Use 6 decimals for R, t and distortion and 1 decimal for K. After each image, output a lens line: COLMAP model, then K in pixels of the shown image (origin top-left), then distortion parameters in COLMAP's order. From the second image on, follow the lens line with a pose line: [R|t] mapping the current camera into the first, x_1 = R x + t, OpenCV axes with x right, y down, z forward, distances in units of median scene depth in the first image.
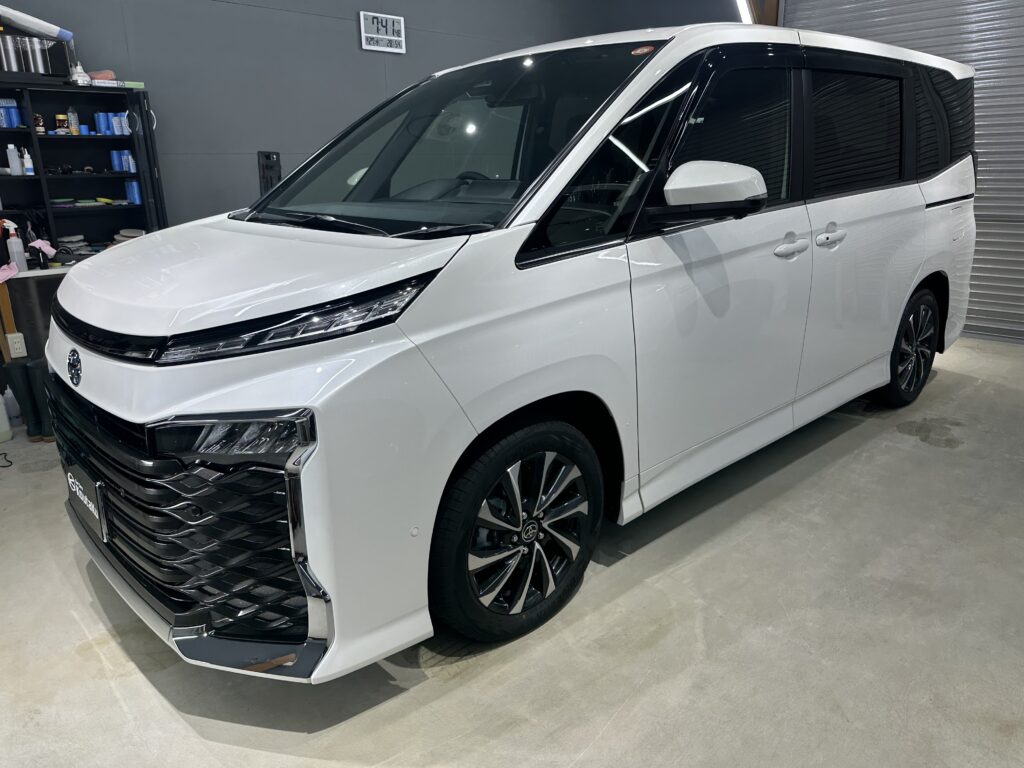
lens RADIAL K [[713.5, 0, 512.0], [0, 713.5, 384.0], [0, 0, 1]] dist [0.005017, -0.002001]
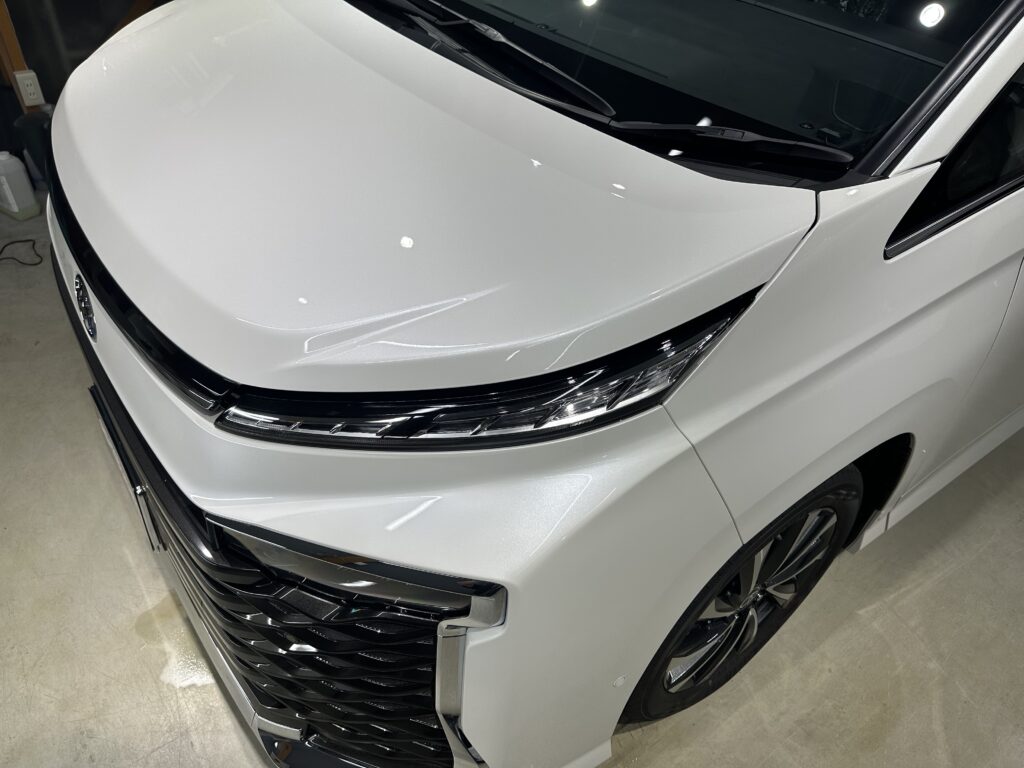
lens RADIAL K [[713.5, 0, 512.0], [0, 713.5, 384.0], [0, 0, 1]] dist [0.005017, -0.002001]
pose [[0.989451, 0.138136, -0.043644, -0.196627], [-0.110013, 0.912498, 0.394012, -0.226647], [0.094252, -0.385054, 0.918069, 0.414735]]
